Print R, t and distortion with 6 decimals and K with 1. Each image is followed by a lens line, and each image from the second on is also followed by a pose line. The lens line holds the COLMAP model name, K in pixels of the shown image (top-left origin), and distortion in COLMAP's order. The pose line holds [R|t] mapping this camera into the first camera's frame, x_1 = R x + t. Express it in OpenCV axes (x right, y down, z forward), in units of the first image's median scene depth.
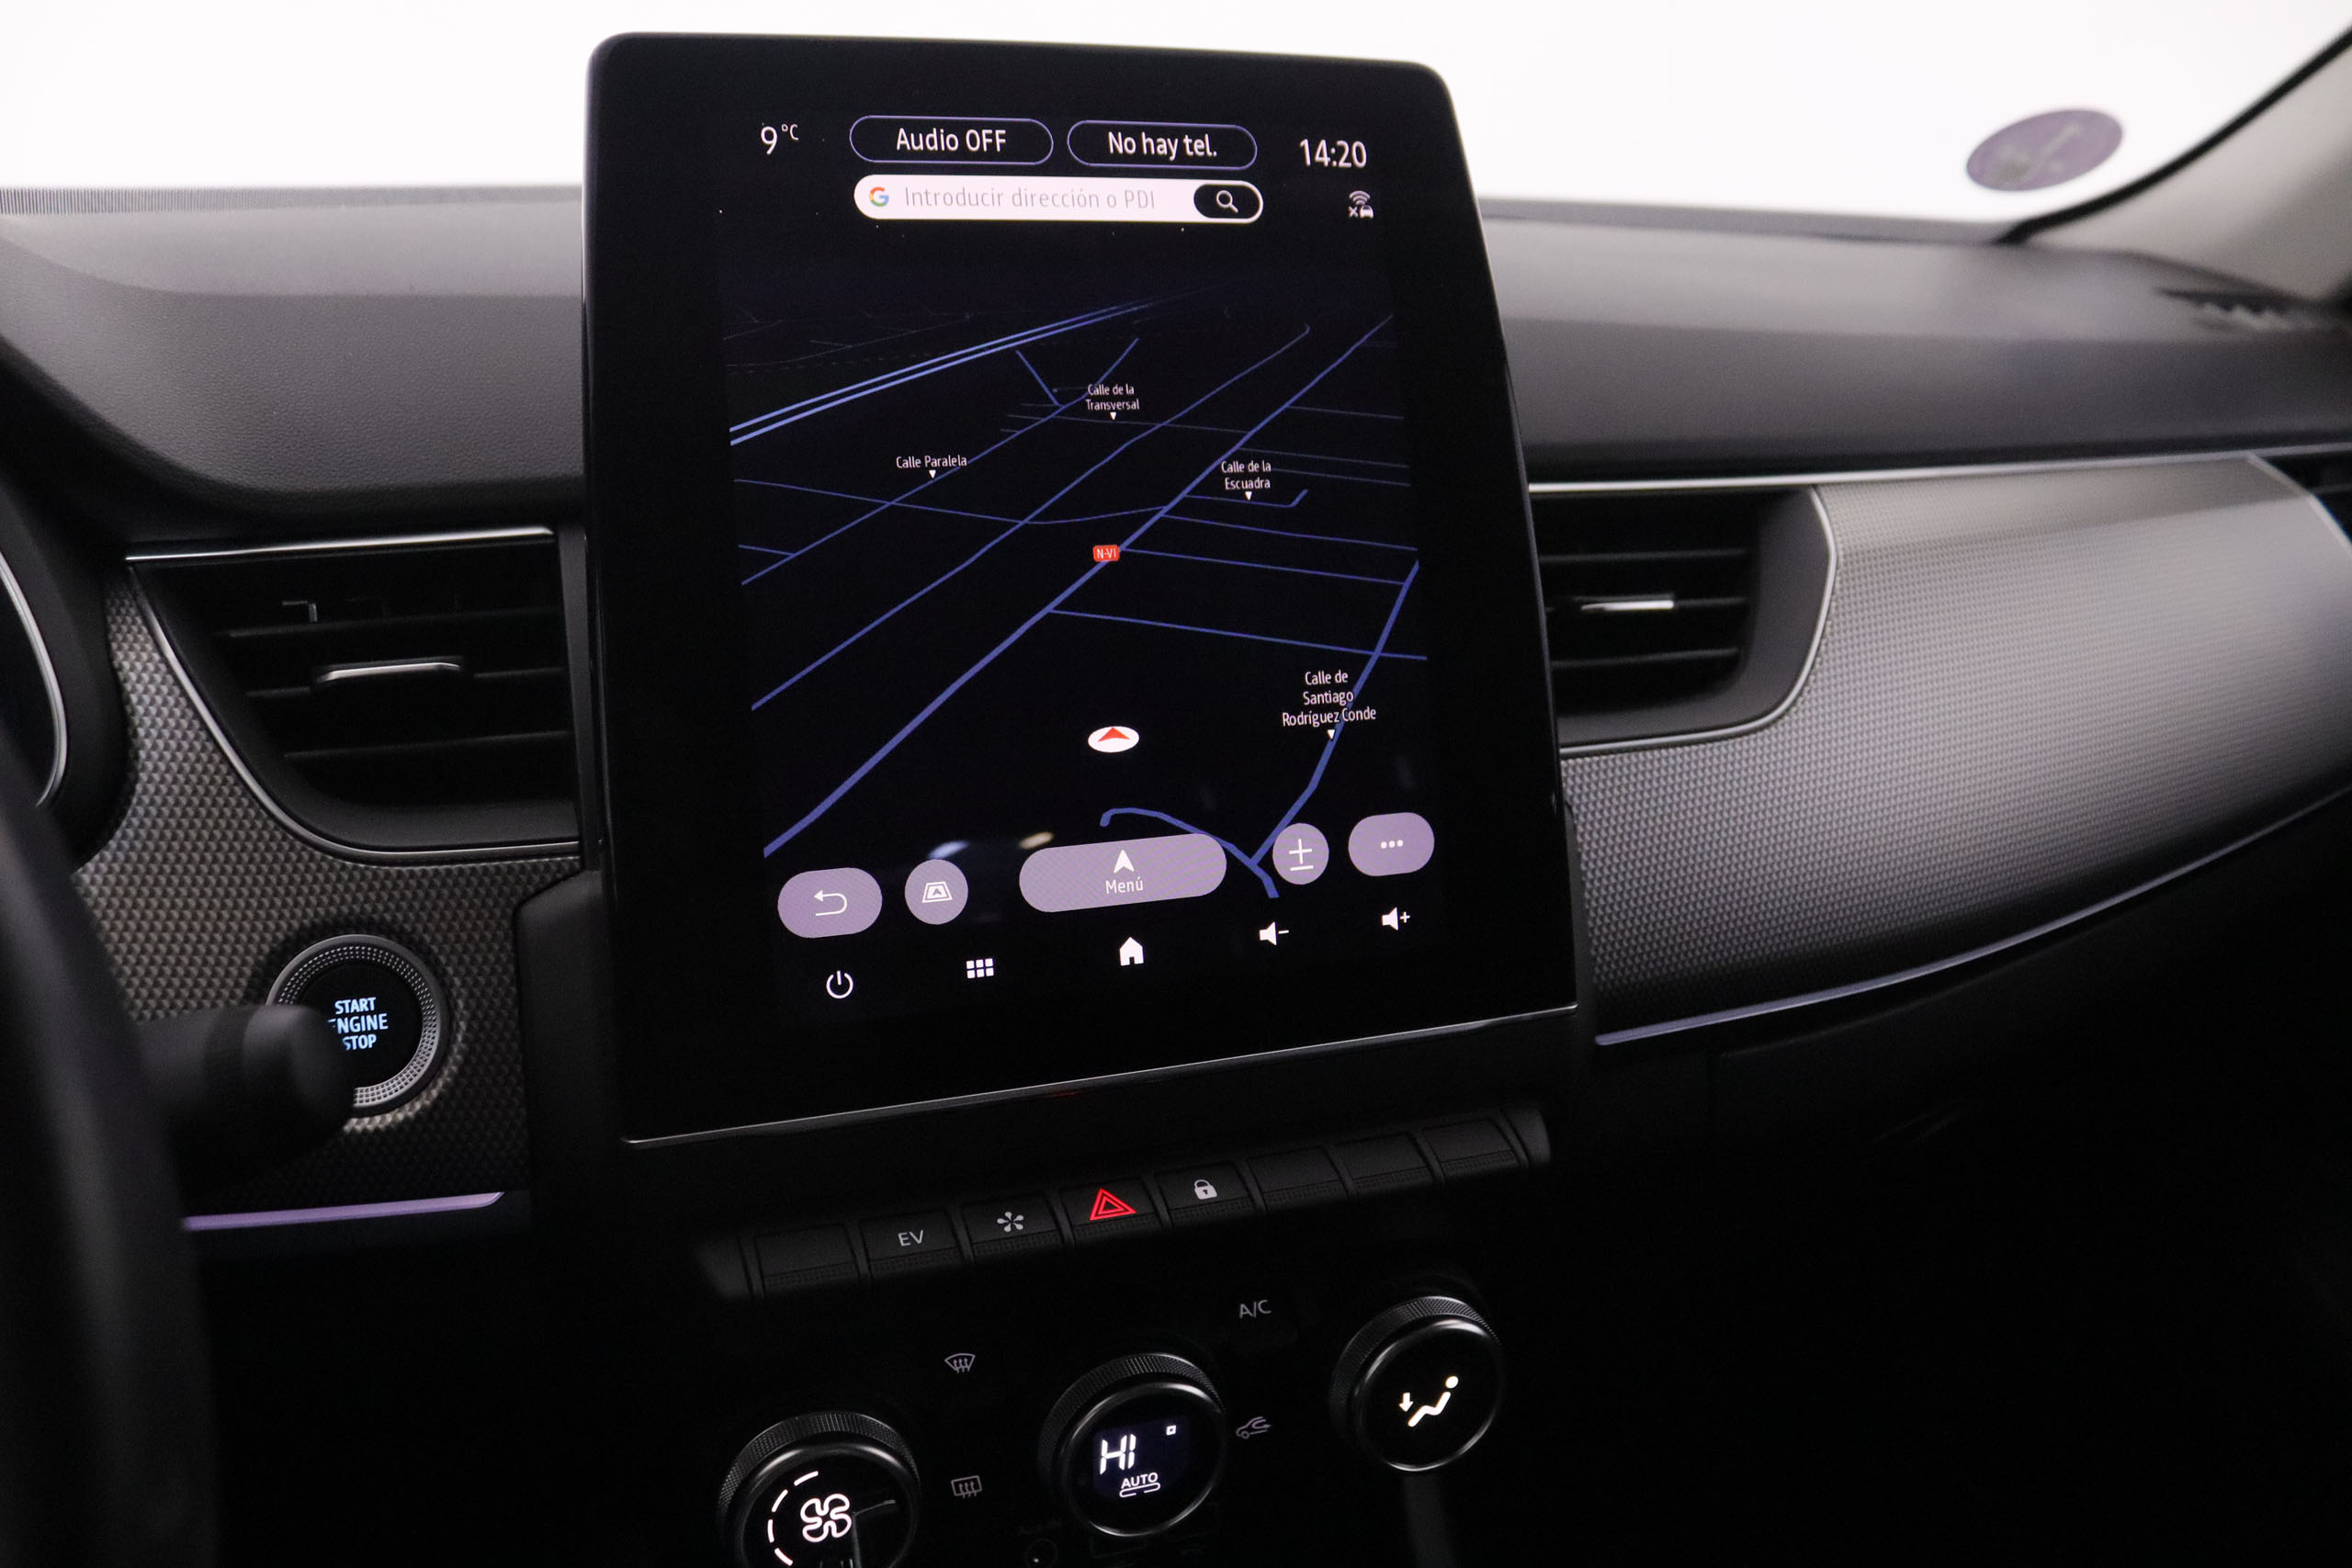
lens RADIAL K [[1918.2, 0, 1171.0], [0, 1918.2, 788.6], [0, 0, 1]] dist [-0.169897, 0.130955]
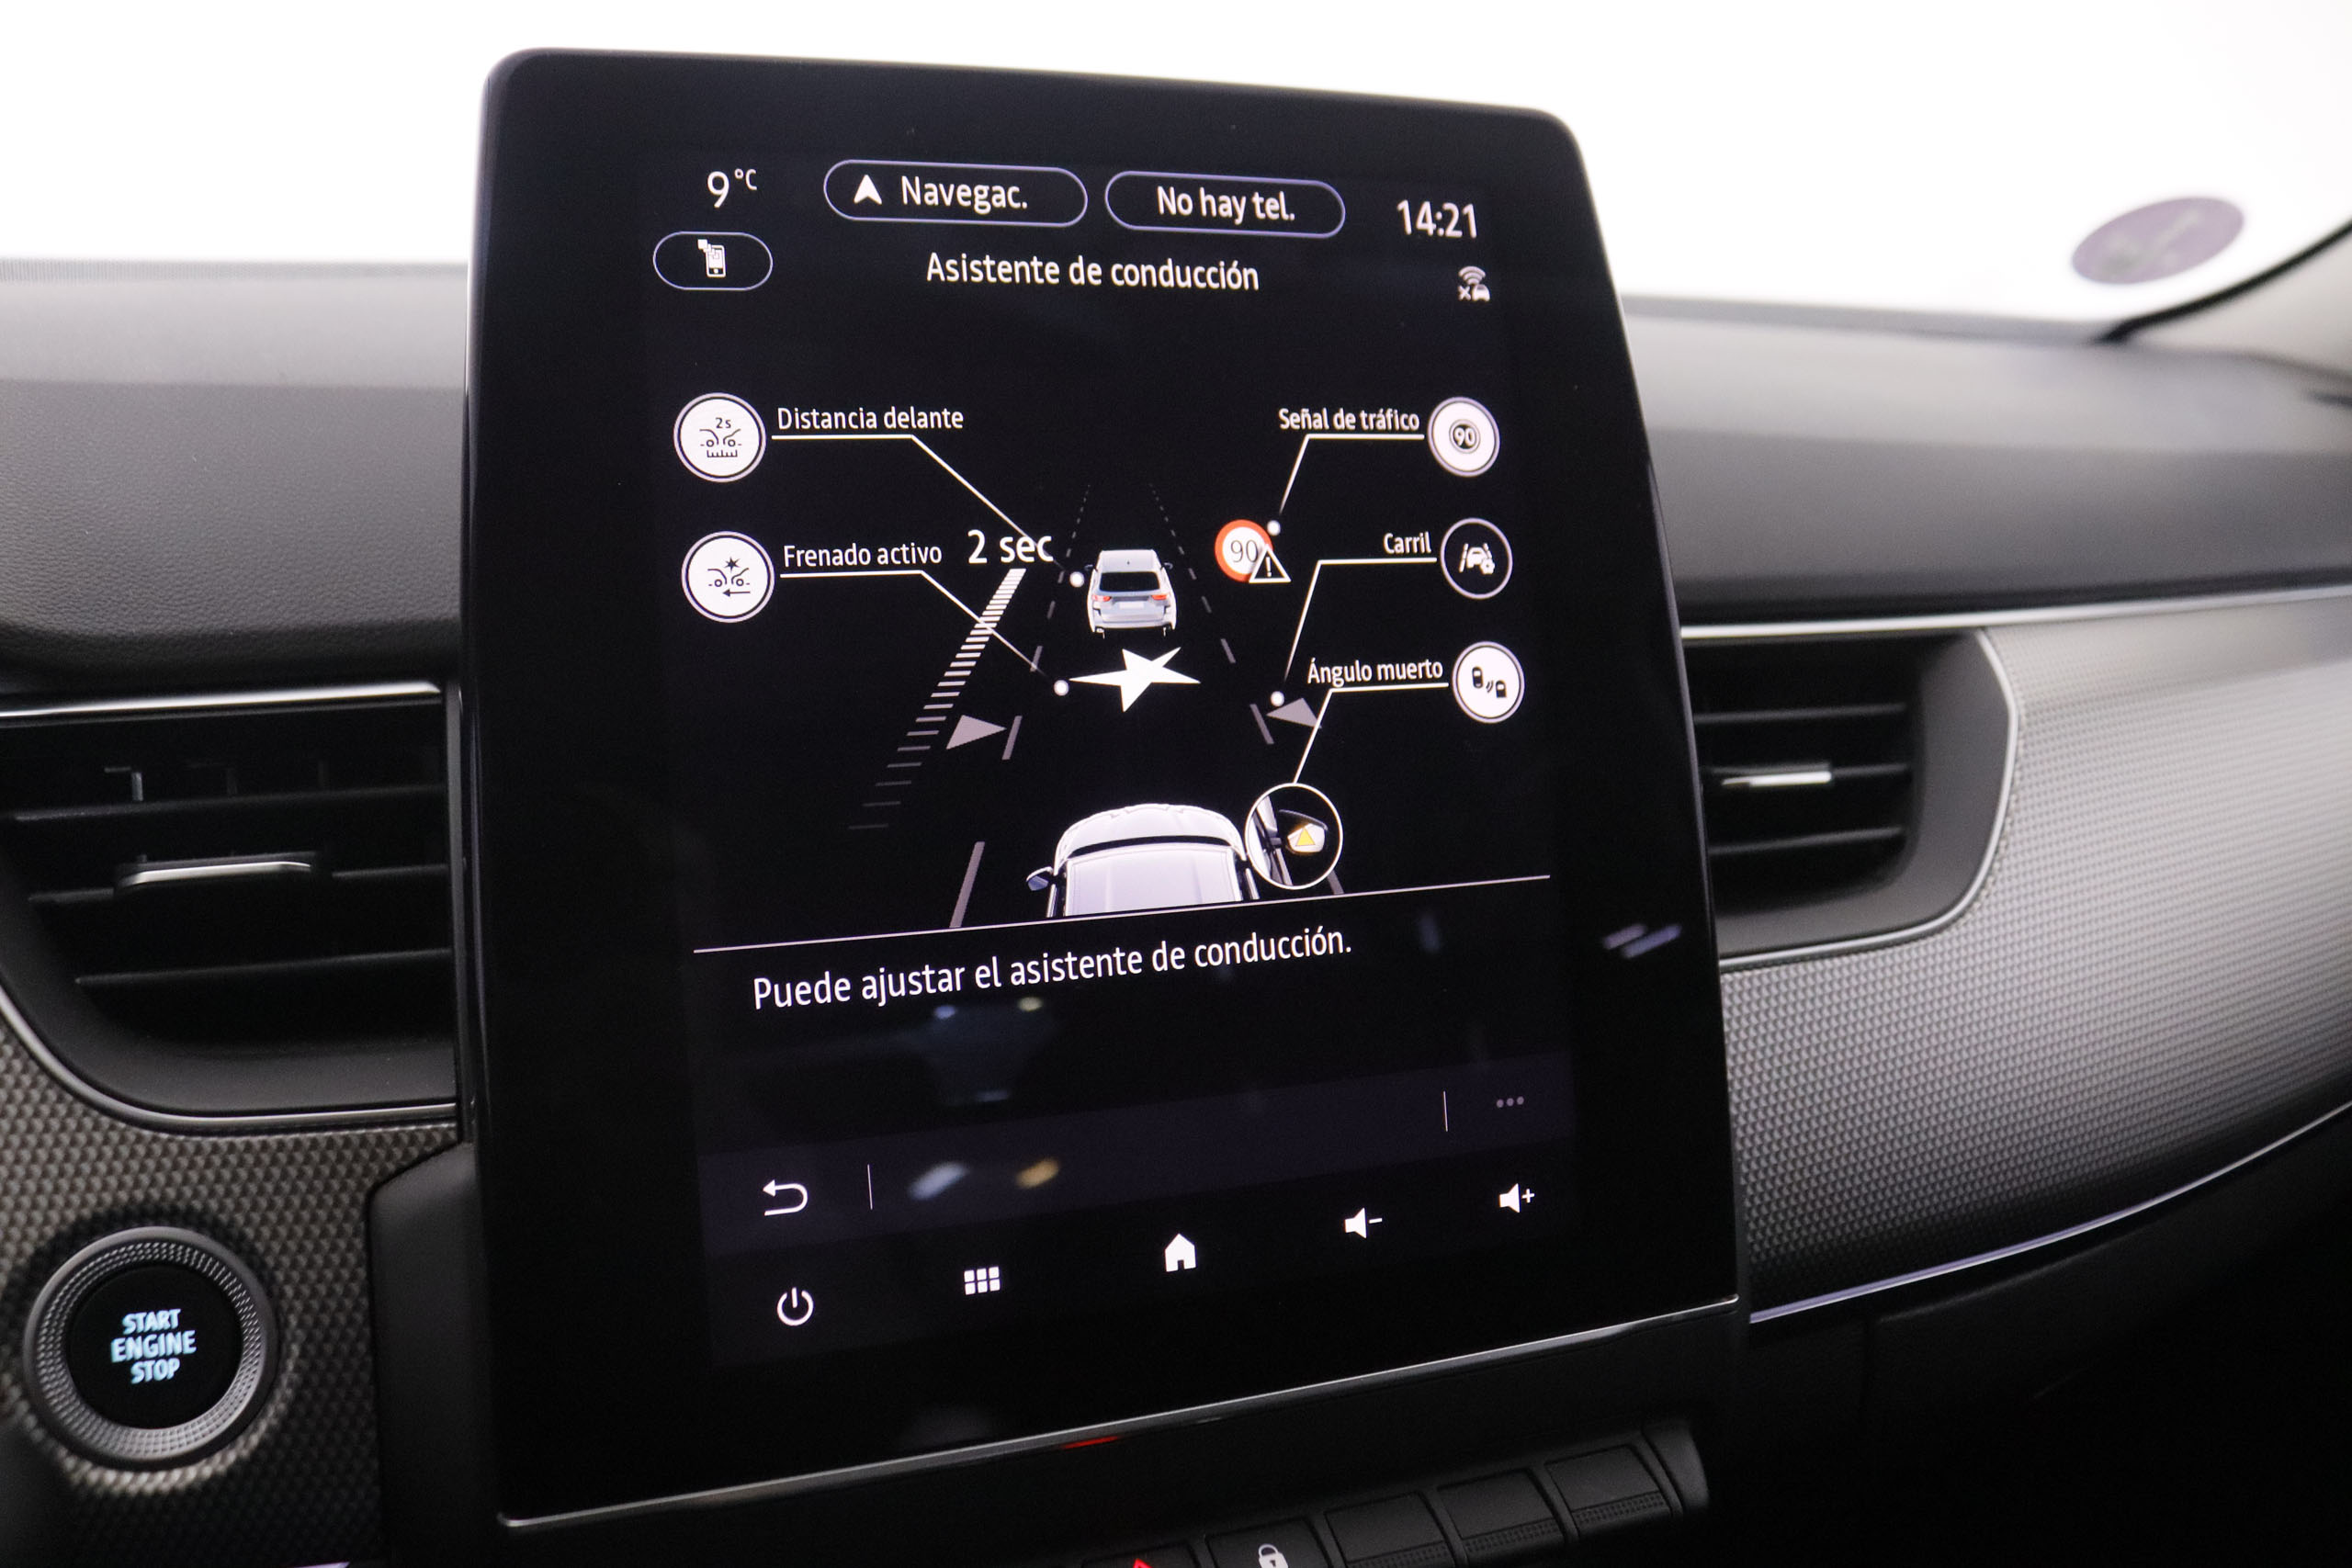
lens RADIAL K [[1918.2, 0, 1159.4], [0, 1918.2, 770.1], [0, 0, 1]] dist [-0.169897, 0.130955]
pose [[0.999964, 0.008493, -0.000845, -0.029185], [-0.008528, 0.998289, -0.057852, -0.061252], [0.000352, 0.057857, 0.998325, 0.228270]]
